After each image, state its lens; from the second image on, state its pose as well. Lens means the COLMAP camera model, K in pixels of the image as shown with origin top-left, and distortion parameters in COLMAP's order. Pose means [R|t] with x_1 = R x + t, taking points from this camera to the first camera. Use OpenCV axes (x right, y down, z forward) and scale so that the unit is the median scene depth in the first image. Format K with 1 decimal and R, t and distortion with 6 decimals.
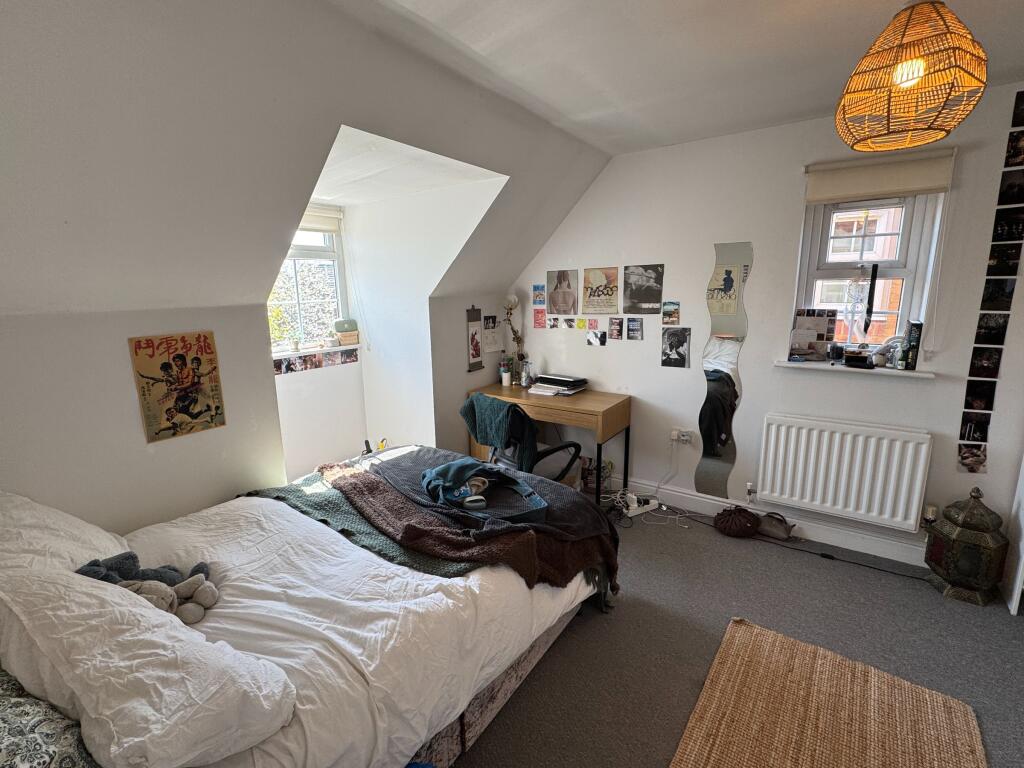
lens RADIAL K [[474.8, 0, 508.4], [0, 474.8, 384.4], [0, 0, 1]] dist [-0.000860, 0.000044]
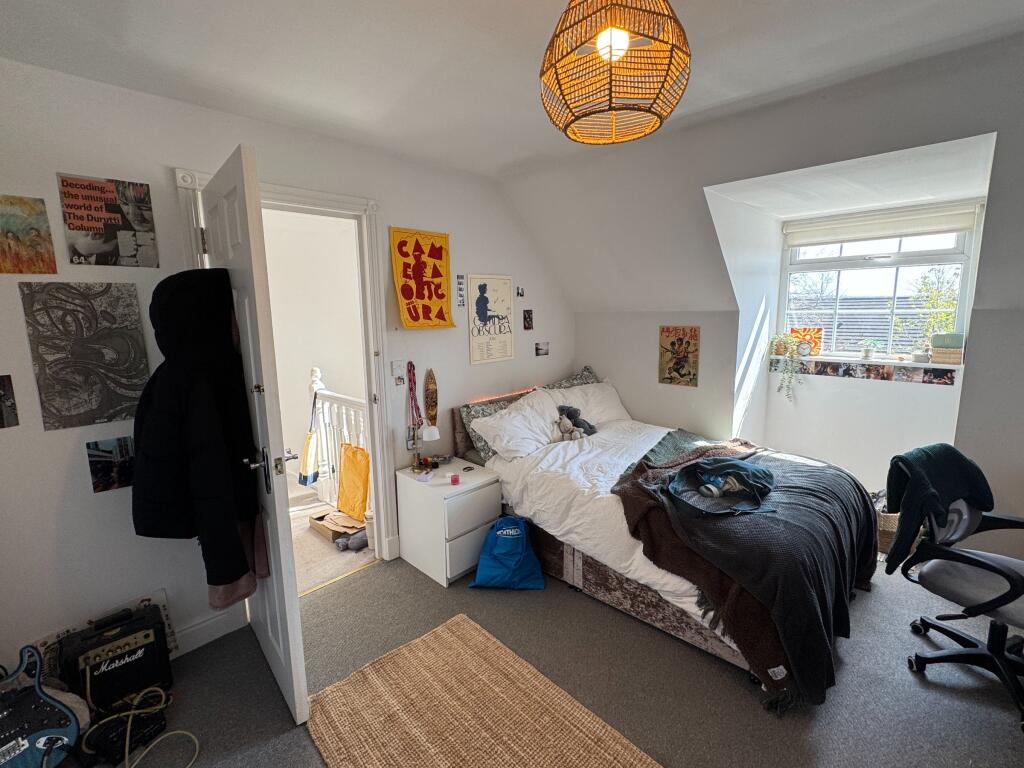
lens RADIAL K [[474.8, 0, 509.0], [0, 474.8, 383.3], [0, 0, 1]] dist [-0.000860, 0.000044]
pose [[-0.183681, 0.175496, -0.967193, 1.038483], [-0.181732, 0.960910, 0.208869, -0.141634], [0.966041, 0.214135, -0.144608, 0.637002]]
